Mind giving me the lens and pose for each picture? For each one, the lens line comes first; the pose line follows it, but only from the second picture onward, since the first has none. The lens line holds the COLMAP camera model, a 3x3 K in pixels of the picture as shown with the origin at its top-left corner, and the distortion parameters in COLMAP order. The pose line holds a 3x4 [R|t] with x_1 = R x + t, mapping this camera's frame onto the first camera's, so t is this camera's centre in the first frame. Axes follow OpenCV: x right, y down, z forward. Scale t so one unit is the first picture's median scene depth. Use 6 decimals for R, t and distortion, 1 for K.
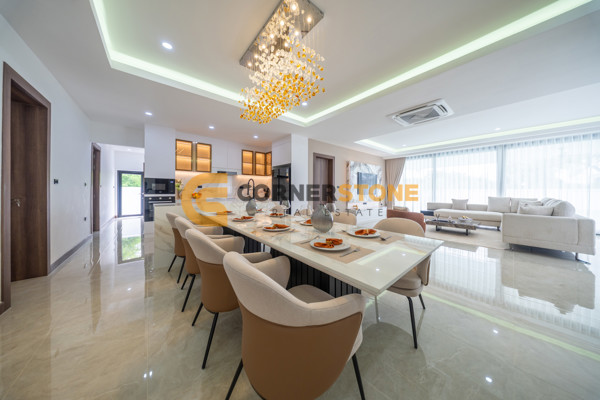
lens RADIAL K [[176.1, 0, 297.2], [0, 176.1, 192.6], [0, 0, 1]] dist [0.000391, -0.001017]
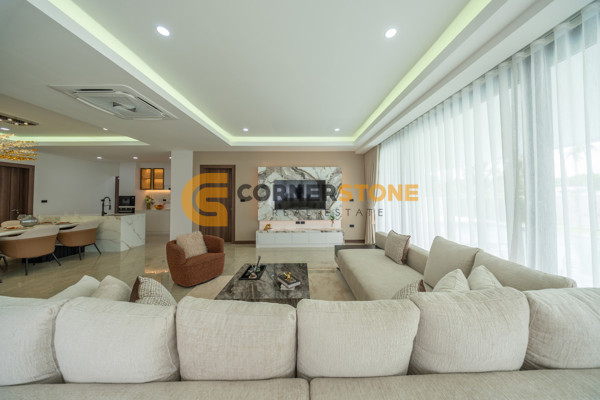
lens RADIAL K [[176.1, 0, 303.8], [0, 176.1, 196.1], [0, 0, 1]] dist [0.000391, -0.001017]
pose [[0.787282, -0.008000, -0.616541, 1.017216], [0.000254, 0.999920, -0.012650, -0.043327], [0.616592, 0.009803, 0.787221, 0.548583]]
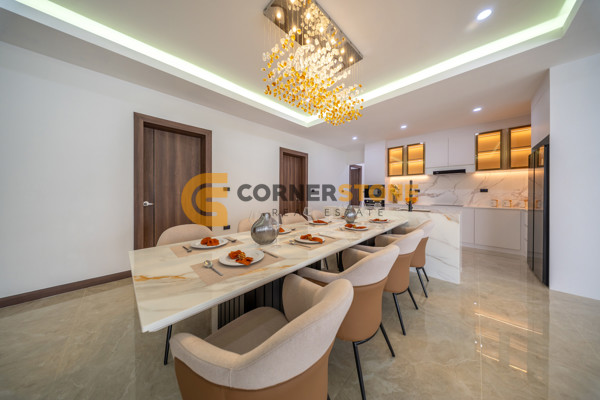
lens RADIAL K [[176.1, 0, 299.7], [0, 176.1, 193.7], [0, 0, 1]] dist [0.000391, -0.001017]
pose [[0.116371, -0.002994, -0.993201, 0.265158], [-0.011235, 0.999928, -0.004331, -0.008213], [0.993142, 0.011663, 0.116329, 0.263407]]
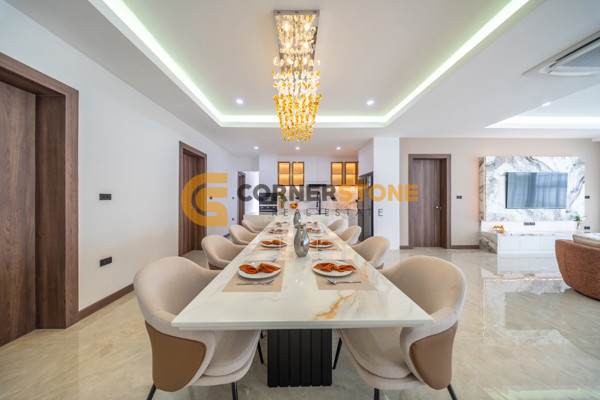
lens RADIAL K [[176.1, 0, 298.7], [0, 176.1, 199.1], [0, 0, 1]] dist [0.000391, -0.001017]
pose [[0.781578, -0.002851, -0.623801, 0.179757], [-0.003329, 0.999956, -0.008742, -0.015868], [0.623798, 0.008909, 0.781535, 0.071617]]
